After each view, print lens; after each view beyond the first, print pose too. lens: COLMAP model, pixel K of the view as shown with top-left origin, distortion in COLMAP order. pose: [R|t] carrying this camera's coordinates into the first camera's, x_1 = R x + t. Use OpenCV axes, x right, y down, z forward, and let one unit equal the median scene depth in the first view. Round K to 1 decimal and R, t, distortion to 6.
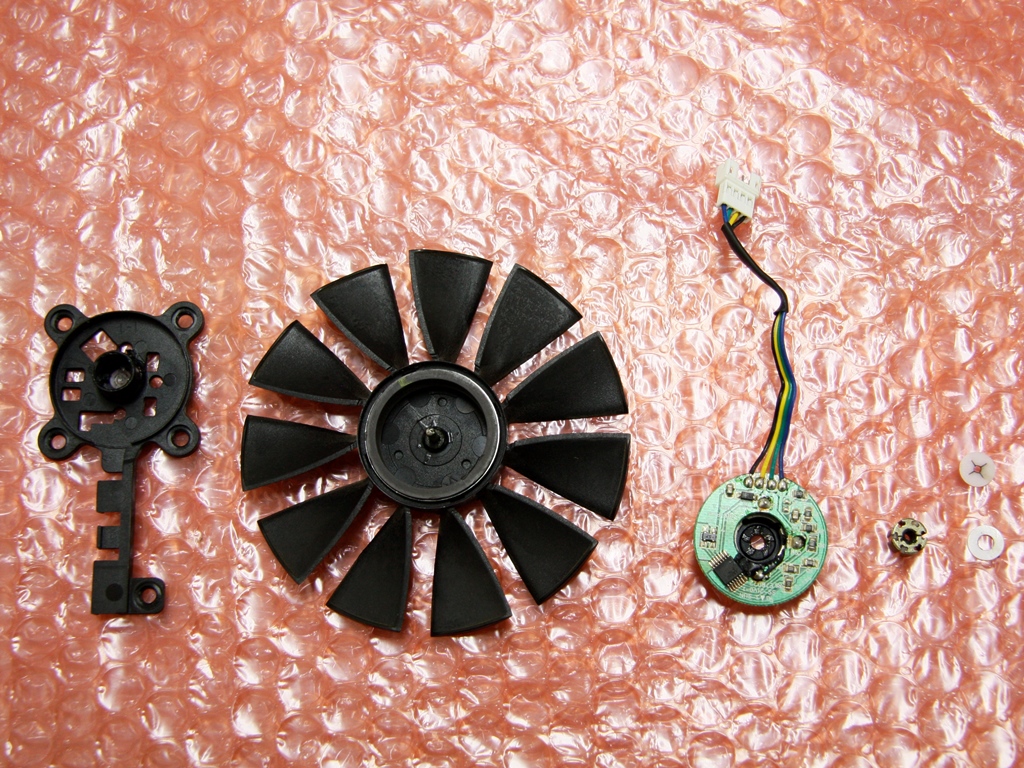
lens RADIAL K [[944.3, 0, 512.0], [0, 944.3, 384.0], [0, 0, 1]] dist [0.000011, -0.000122]
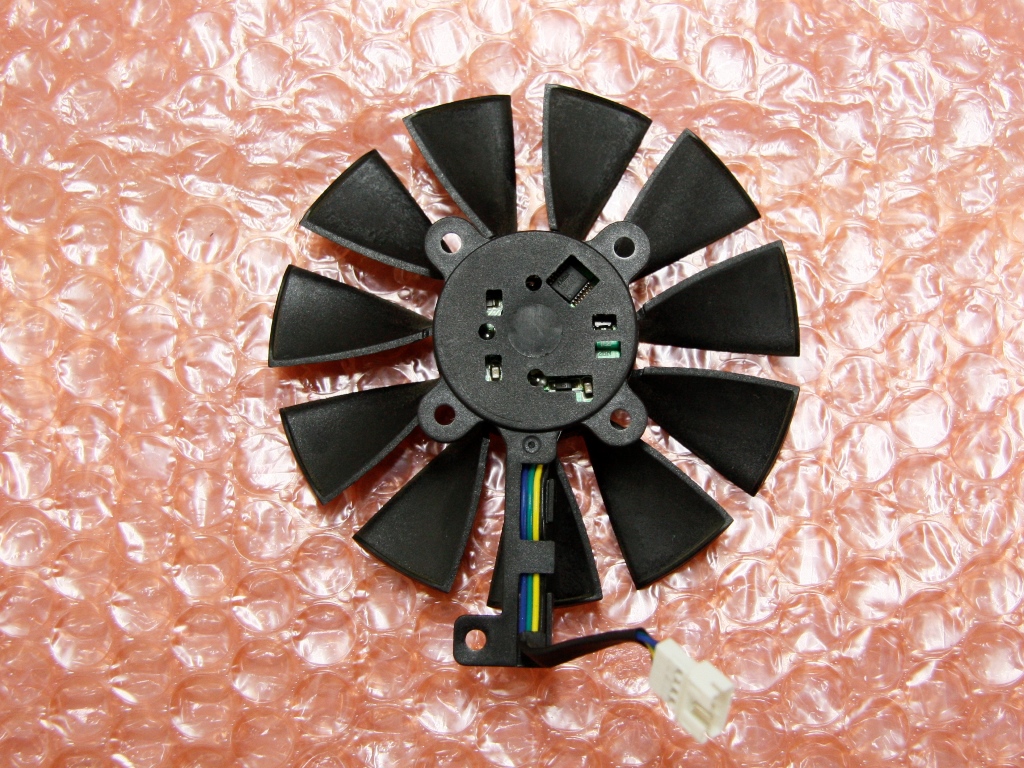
lens RADIAL K [[944.3, 0, 512.0], [0, 944.3, 384.0], [0, 0, 1]] dist [0.000011, -0.000122]
pose [[0.978581, 0.180255, -0.099433, -0.020715], [-0.170084, 0.980056, 0.102773, 0.016400], [0.115975, -0.083659, 0.989723, 0.265009]]
